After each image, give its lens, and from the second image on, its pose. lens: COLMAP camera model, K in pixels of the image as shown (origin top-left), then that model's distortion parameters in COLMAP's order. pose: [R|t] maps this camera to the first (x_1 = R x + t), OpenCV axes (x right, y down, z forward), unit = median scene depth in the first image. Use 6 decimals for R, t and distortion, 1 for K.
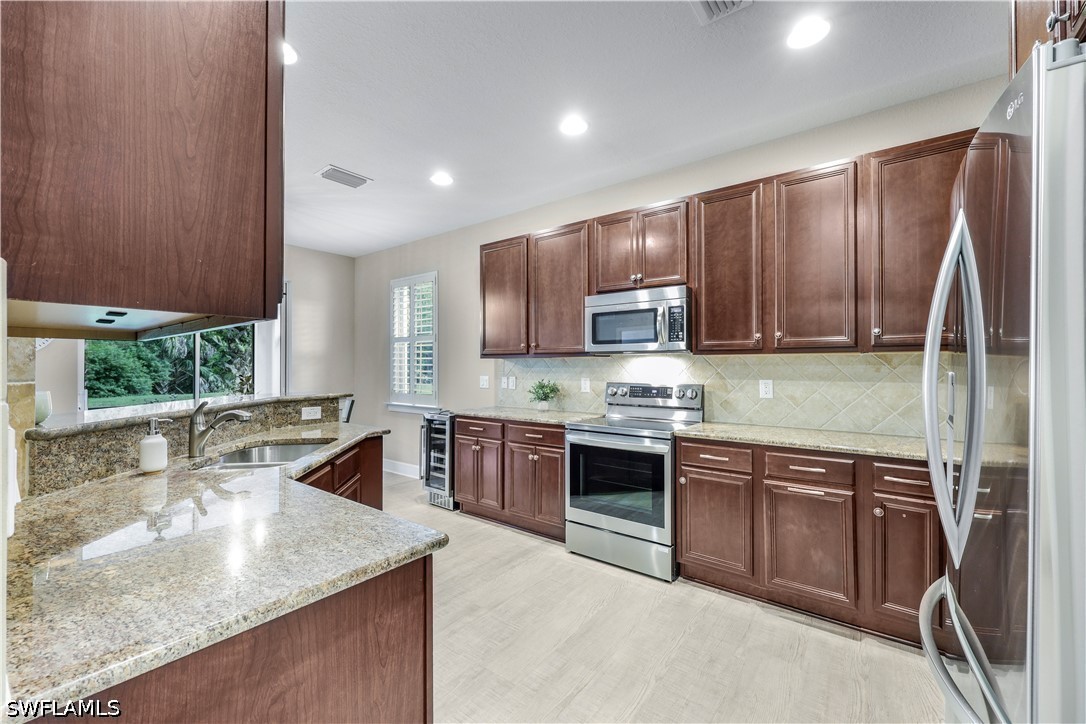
lens RADIAL K [[438.7, 0, 532.3], [0, 438.7, 360.2], [0, 0, 1]] dist [0.000452, 0.000236]
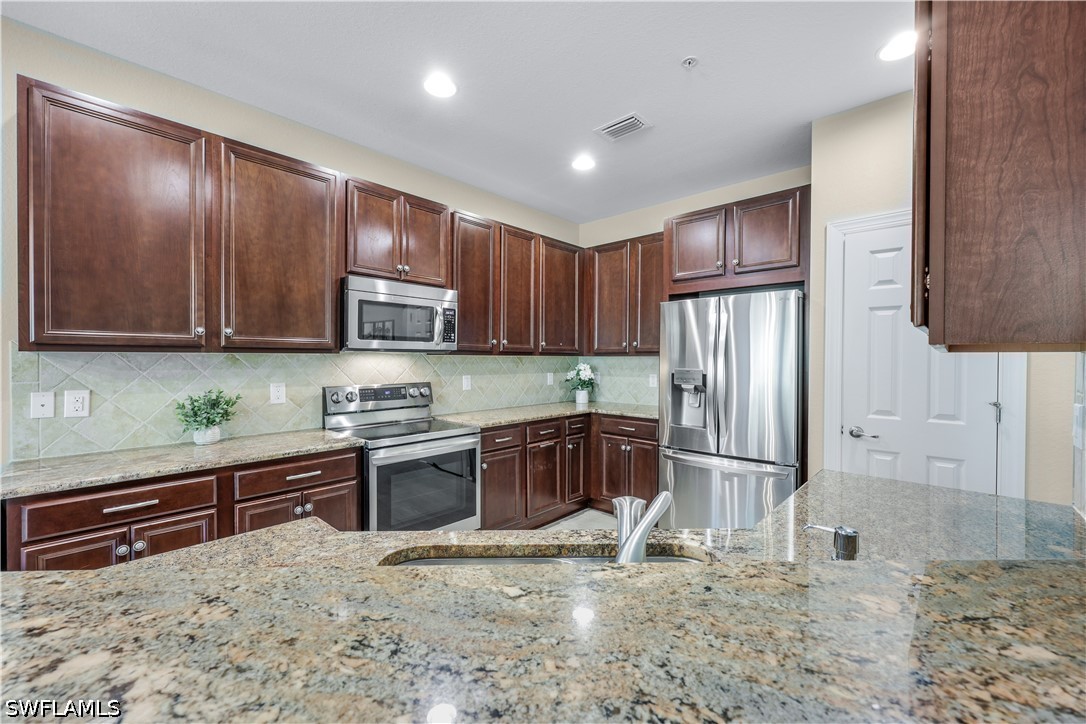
lens RADIAL K [[438.7, 0, 533.5], [0, 438.7, 360.3], [0, 0, 1]] dist [0.000452, 0.000236]
pose [[0.074406, 0.005738, 0.997212, -0.592597], [-0.007319, 0.999960, -0.005207, 0.004890], [-0.997201, -0.006911, 0.074445, 0.594495]]
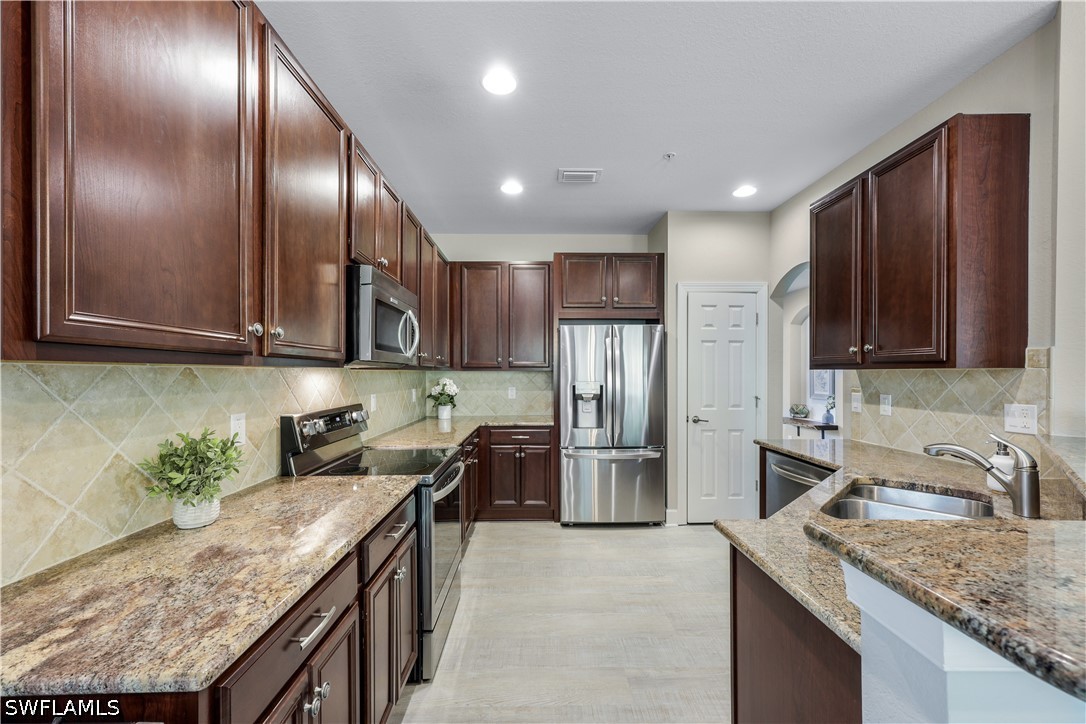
lens RADIAL K [[438.7, 0, 549.4], [0, 438.7, 371.3], [0, 0, 1]] dist [0.000452, 0.000236]
pose [[-0.641689, 0.012460, 0.766864, -0.456472], [0.003317, 0.999904, -0.013471, 0.004733], [-0.766958, -0.006100, -0.641669, 1.139680]]
